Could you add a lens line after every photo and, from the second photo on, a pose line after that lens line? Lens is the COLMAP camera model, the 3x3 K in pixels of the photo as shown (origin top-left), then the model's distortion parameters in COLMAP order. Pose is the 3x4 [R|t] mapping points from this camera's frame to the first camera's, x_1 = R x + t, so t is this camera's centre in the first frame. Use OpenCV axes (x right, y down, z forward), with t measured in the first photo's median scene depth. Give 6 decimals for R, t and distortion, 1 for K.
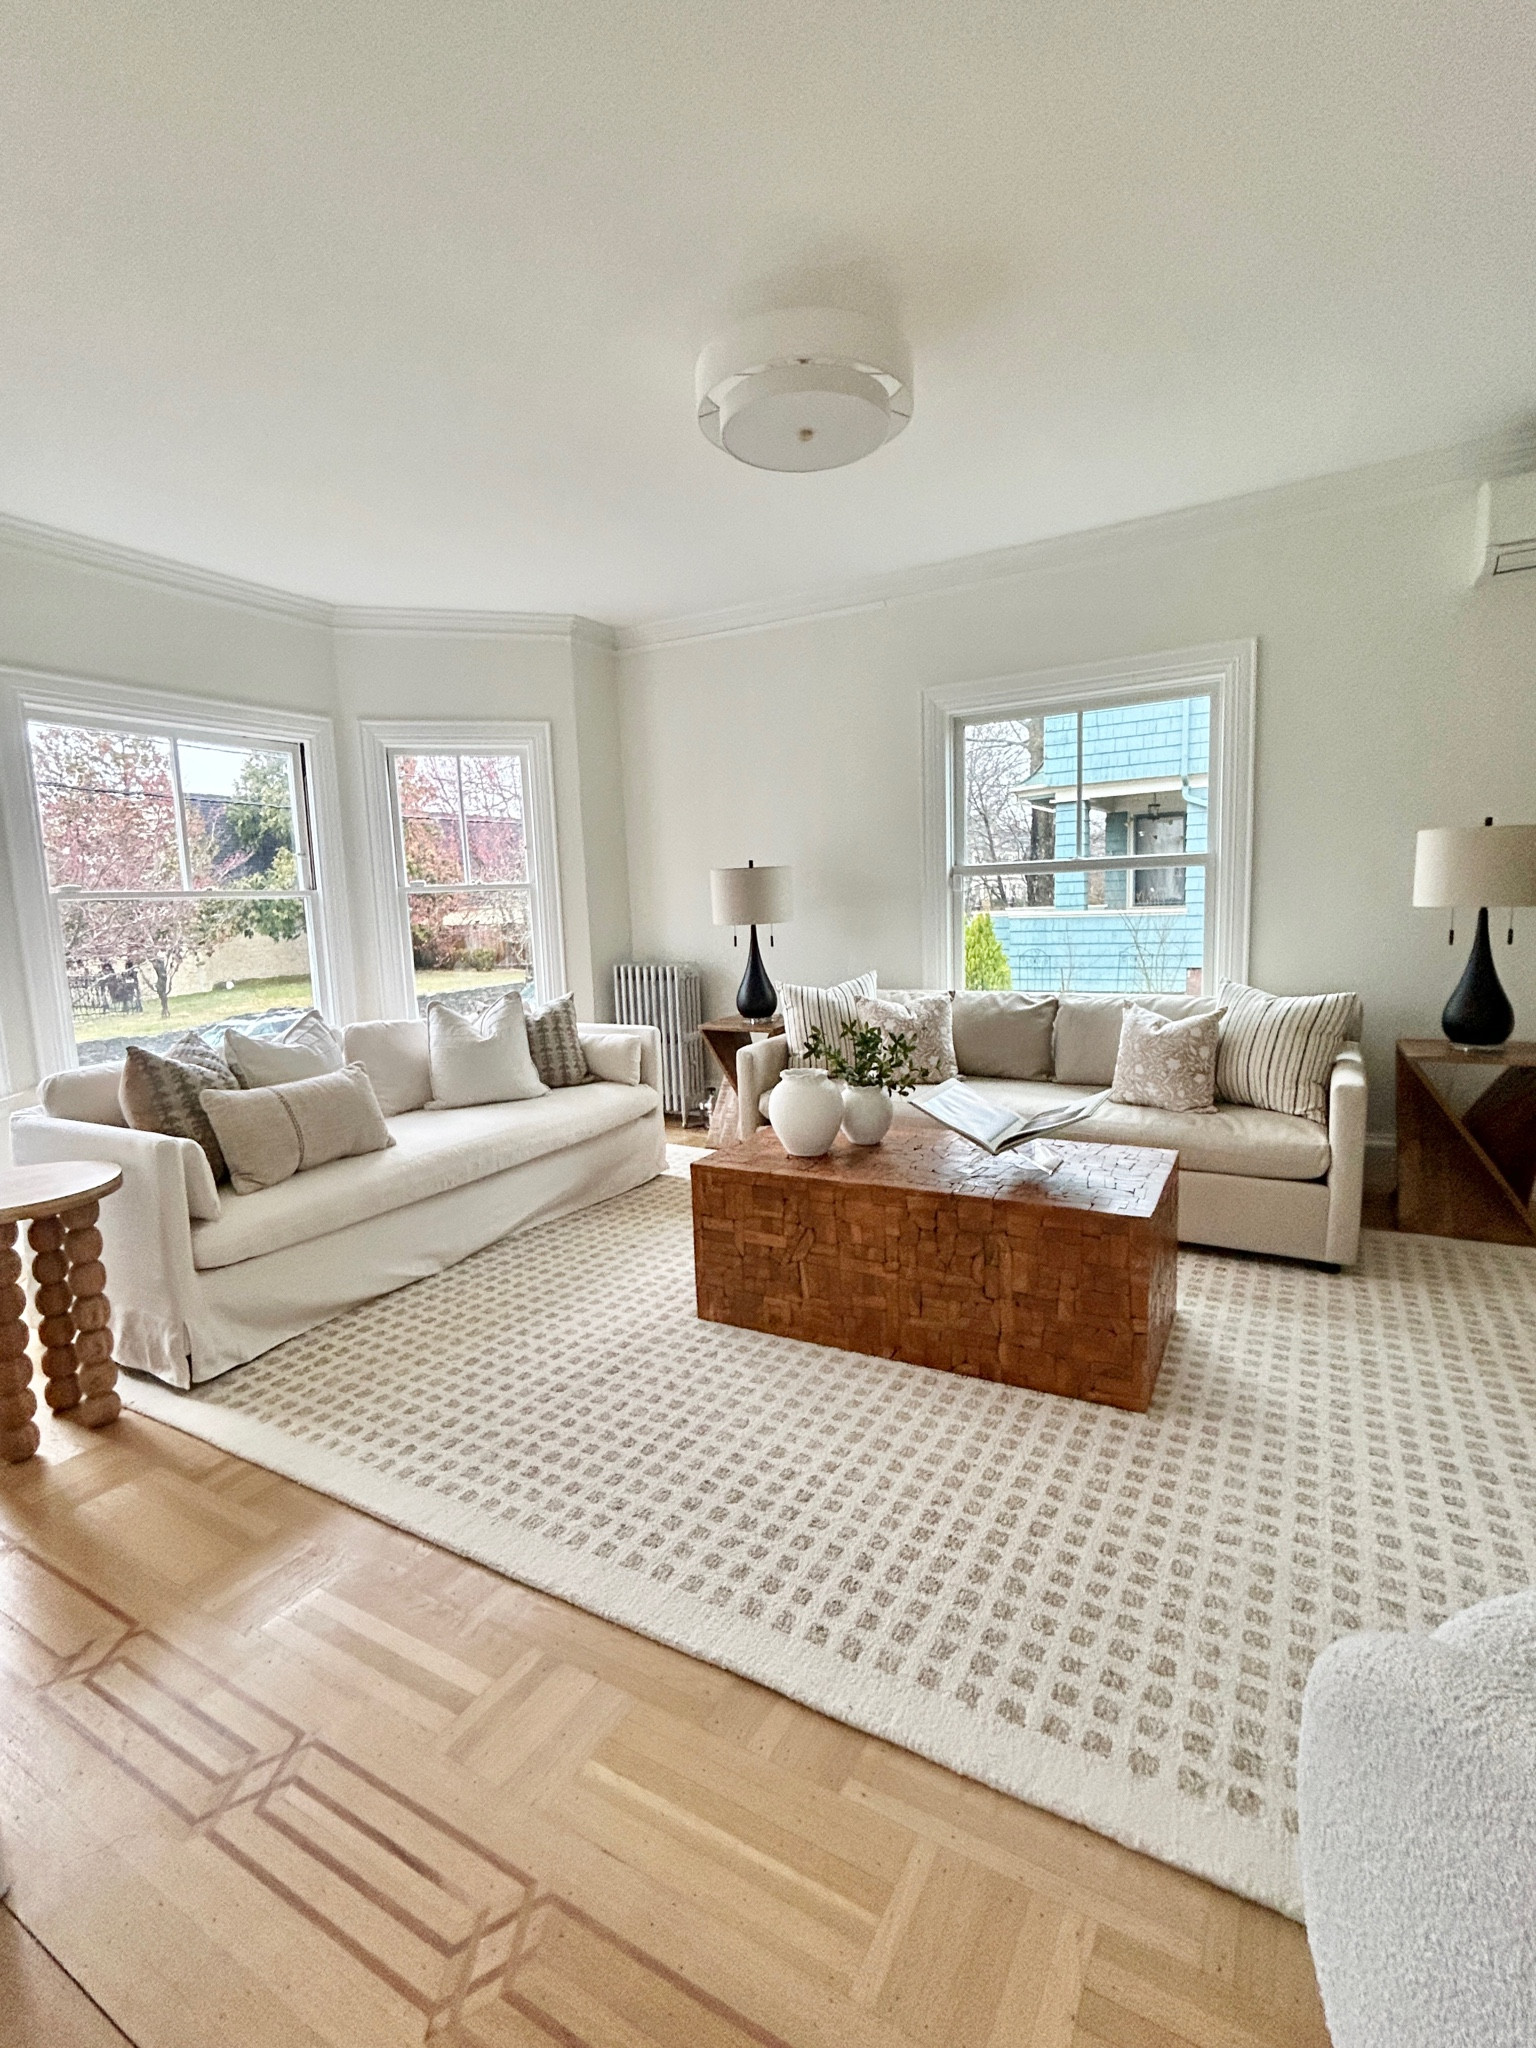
lens RADIAL K [[949.7, 0, 762.9], [0, 949.7, 1022.8], [0, 0, 1]] dist [-0.003384, -0.000124]
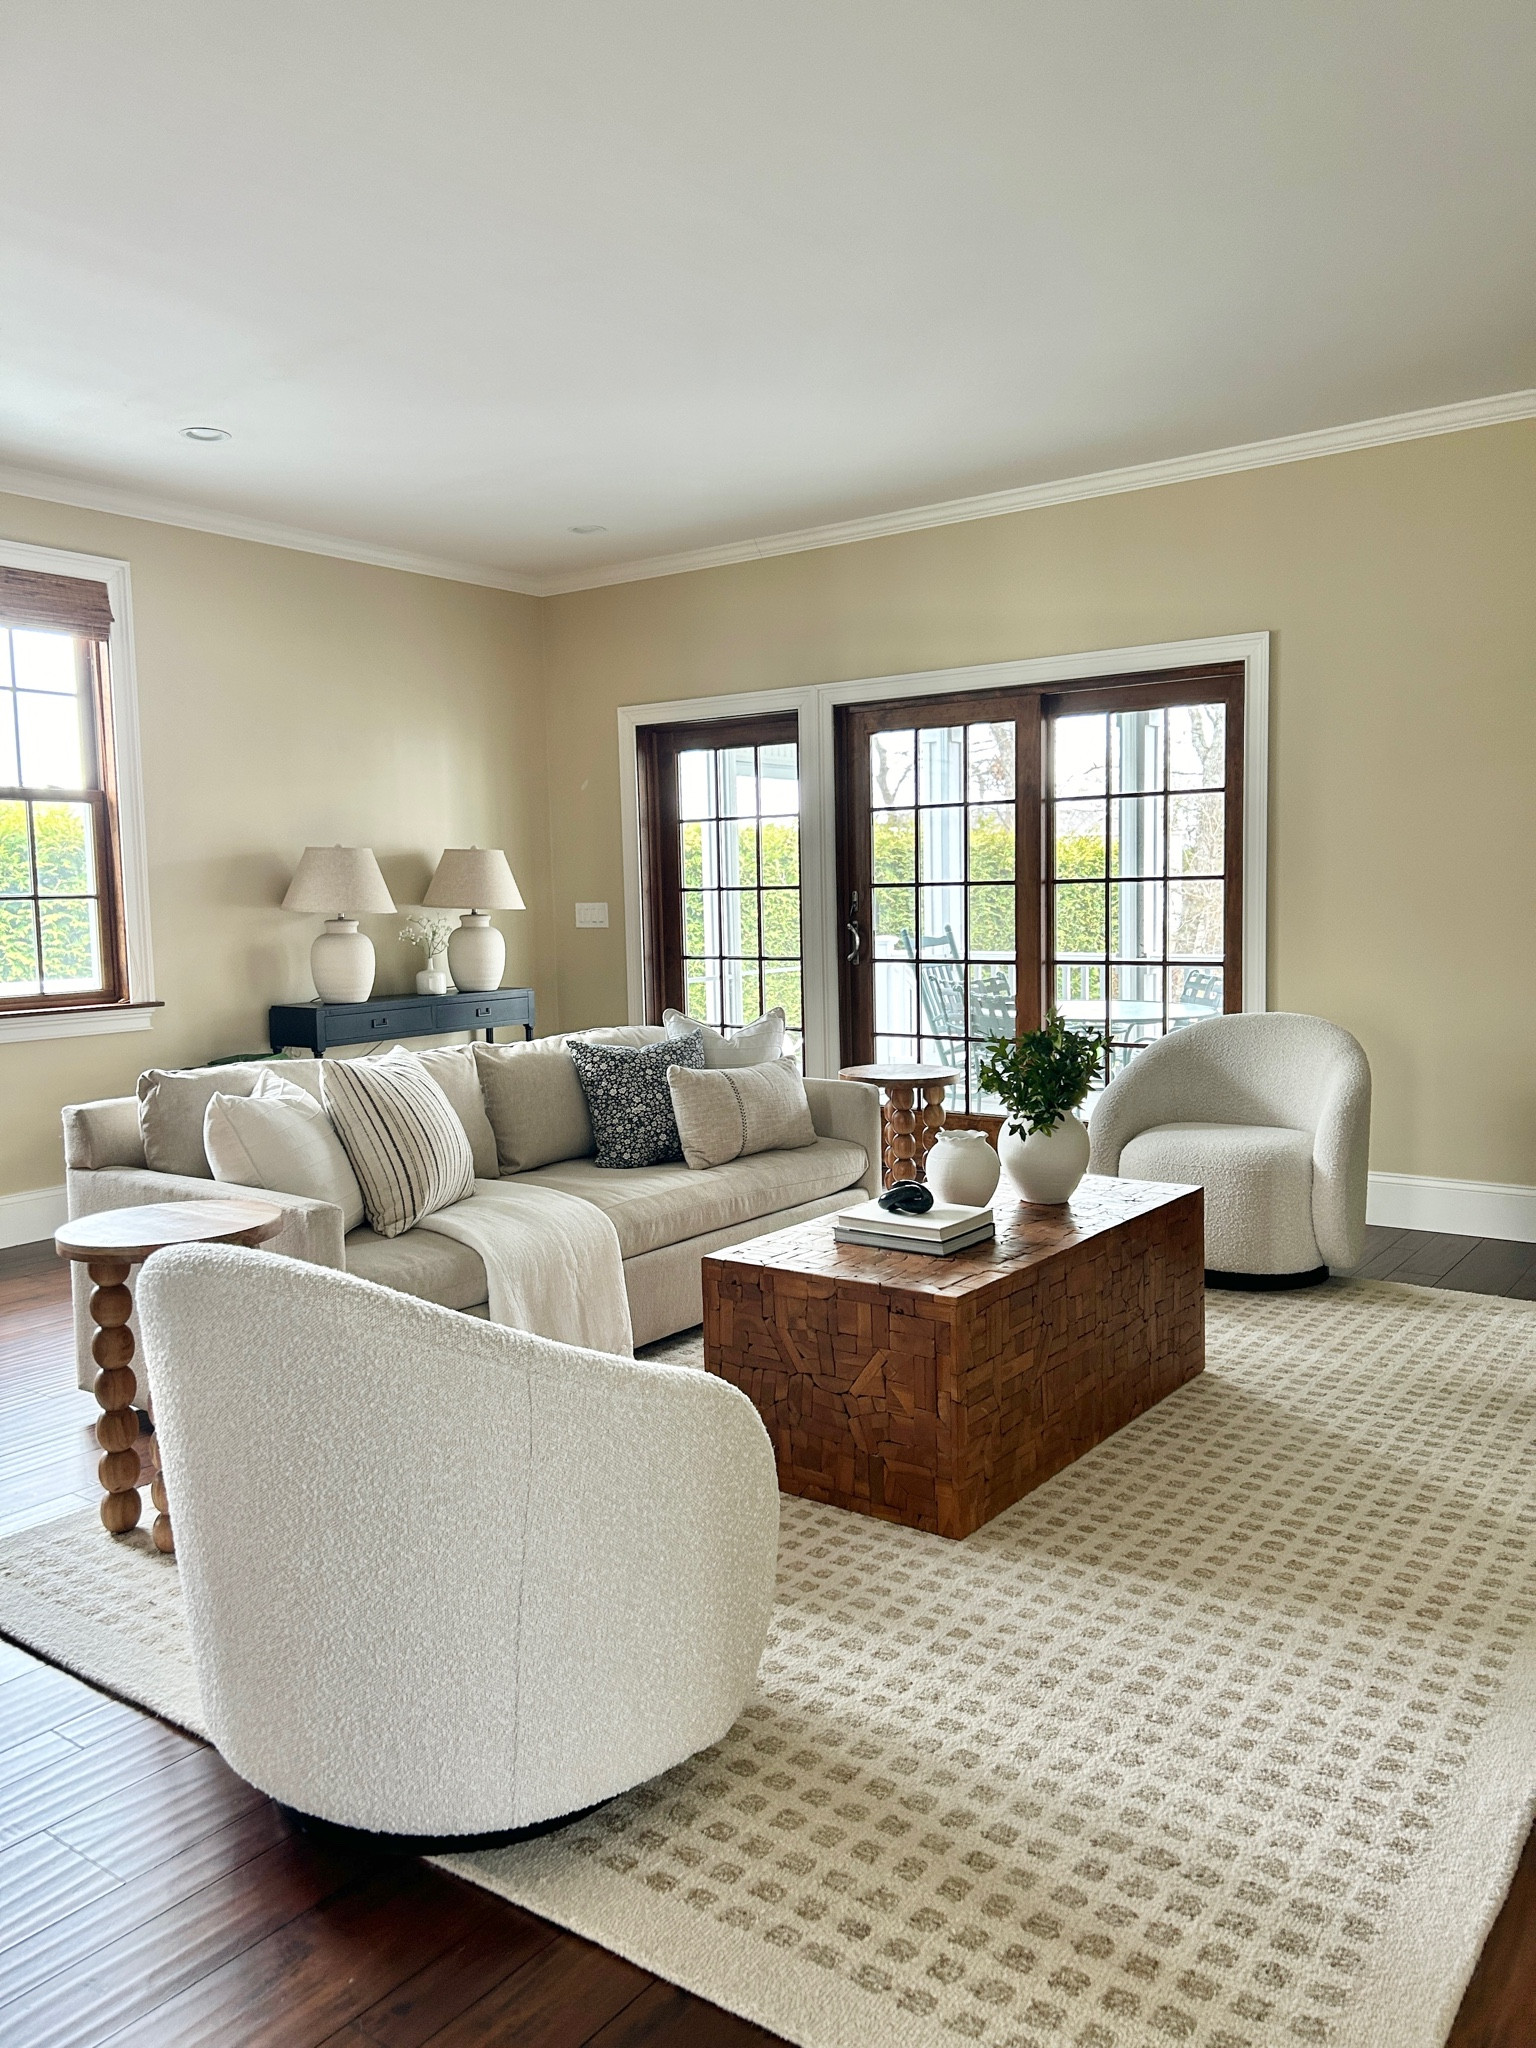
lens RADIAL K [[1549.7, 0, 766.5], [0, 1549.7, 1027.2], [0, 0, 1]] dist [0.011740, 0.004421]
pose [[0.105860, -0.058220, 0.992675, -1.432168], [0.140295, 0.989173, 0.043054, -0.129197], [-0.984434, 0.134709, 0.112882, 1.223977]]
